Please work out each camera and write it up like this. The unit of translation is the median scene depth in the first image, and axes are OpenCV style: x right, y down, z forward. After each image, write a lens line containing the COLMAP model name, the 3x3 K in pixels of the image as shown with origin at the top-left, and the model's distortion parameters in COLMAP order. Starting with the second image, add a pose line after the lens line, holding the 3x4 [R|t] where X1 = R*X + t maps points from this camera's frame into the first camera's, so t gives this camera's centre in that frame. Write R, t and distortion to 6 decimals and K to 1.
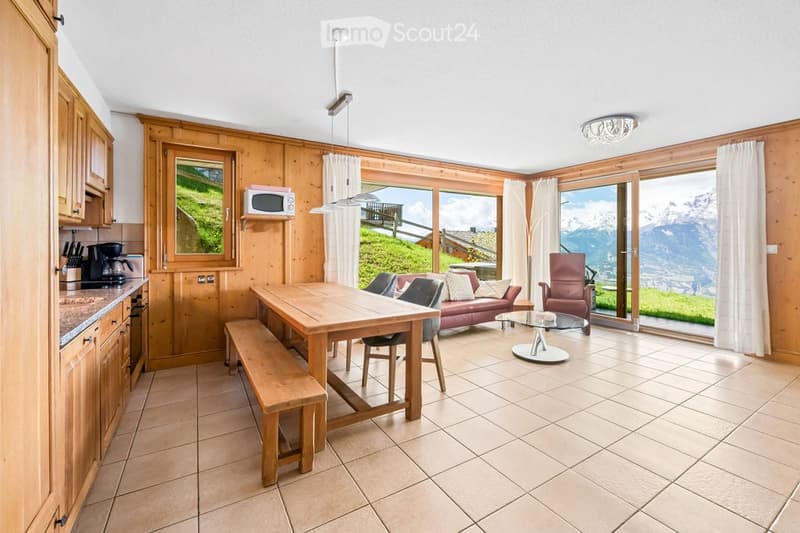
lens RADIAL K [[336.1, 0, 402.9], [0, 336.1, 244.0], [0, 0, 1]] dist [-0.001294, -0.000365]
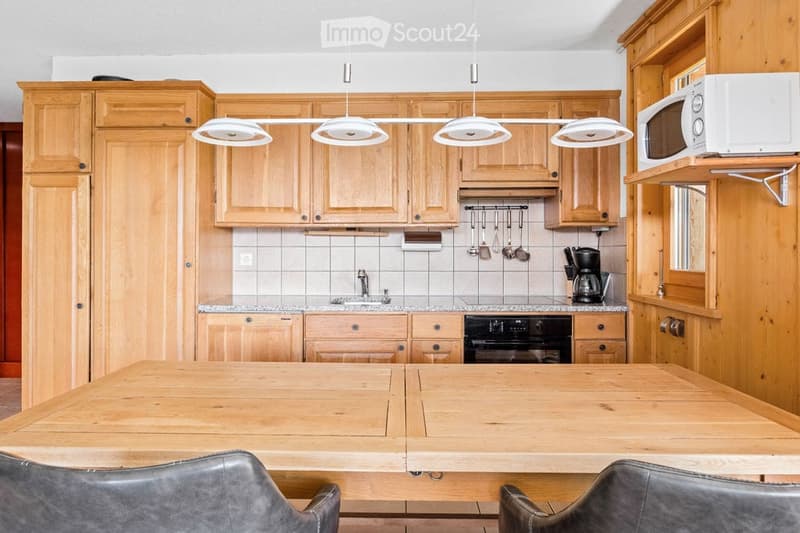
lens RADIAL K [[524.9, 0, 393.1], [0, 524.9, 250.3], [0, 0, 1]] dist [-0.003263, -0.001078]
pose [[-0.544669, -0.001775, -0.838649, 0.222697], [-0.000714, 0.999998, -0.001653, 0.003171], [0.838651, -0.000302, -0.544669, 1.089948]]
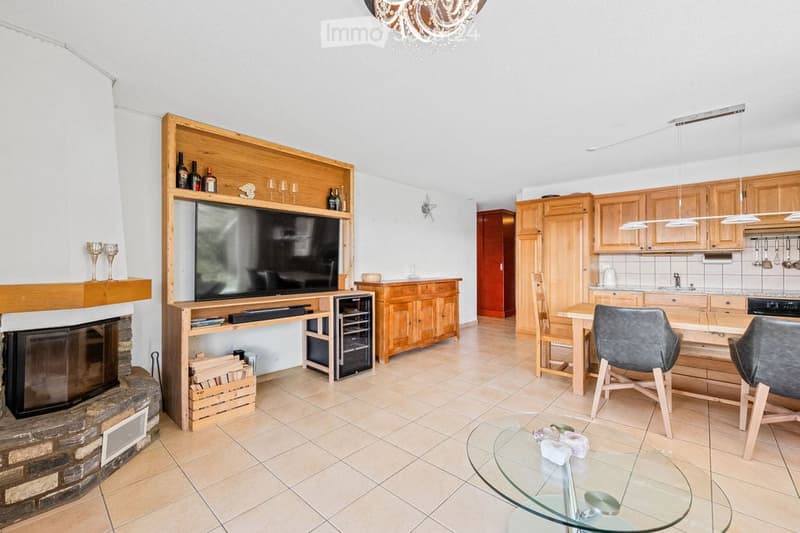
lens RADIAL K [[334.6, 0, 399.7], [0, 334.6, 262.0], [0, 0, 1]] dist [-0.010267, 0.000055]
pose [[-0.960667, -0.002388, -0.277692, 0.761627], [-0.000191, 0.999968, -0.007938, 0.006252], [0.277702, -0.007573, -0.960637, 1.407522]]
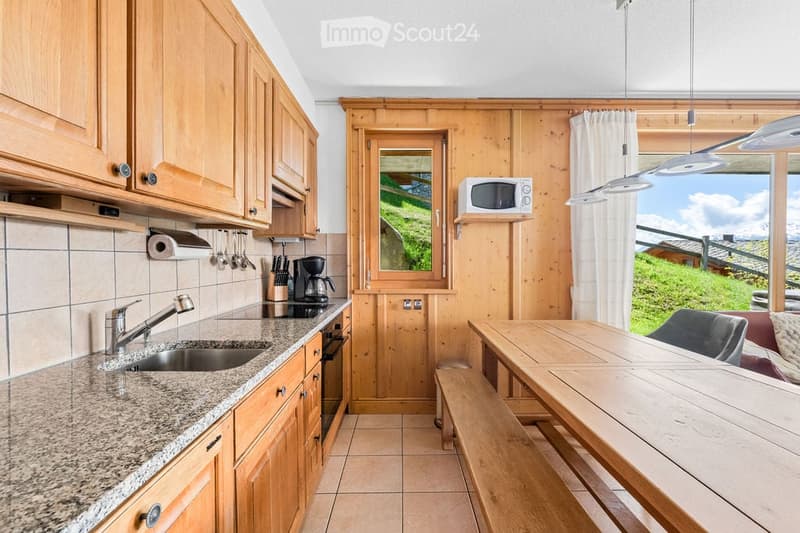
lens RADIAL K [[336.7, 0, 405.0], [0, 336.7, 262.9], [0, 0, 1]] dist [-0.000502, -0.000490]
pose [[0.856326, 0.005769, -0.516404, -0.212601], [0.001406, 0.999908, 0.013502, 0.000869], [0.516434, -0.012288, 0.856239, 0.348481]]
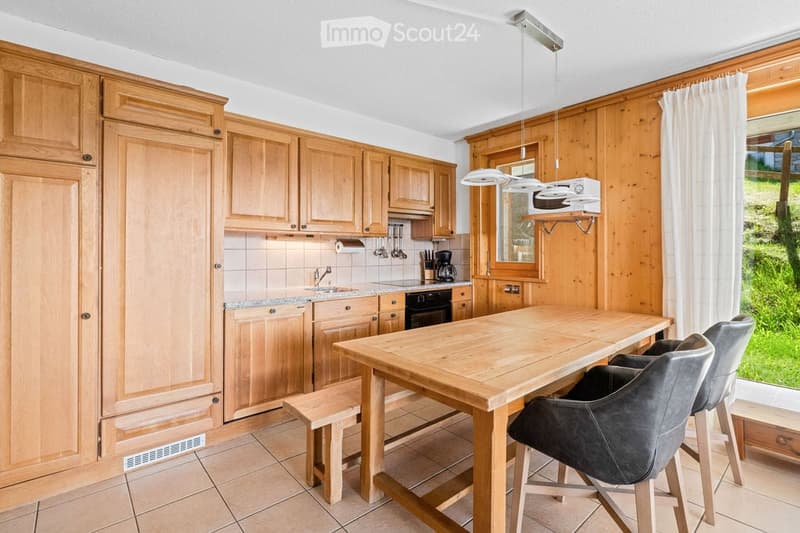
lens RADIAL K [[379.0, 0, 415.5], [0, 379.0, 250.7], [0, 0, 1]] dist [-0.000661, -0.000065]
pose [[0.184266, -0.003298, -0.982871, 0.408983], [0.000912, 0.999995, -0.003184, 0.000911], [0.982876, -0.000309, 0.184268, 0.552290]]
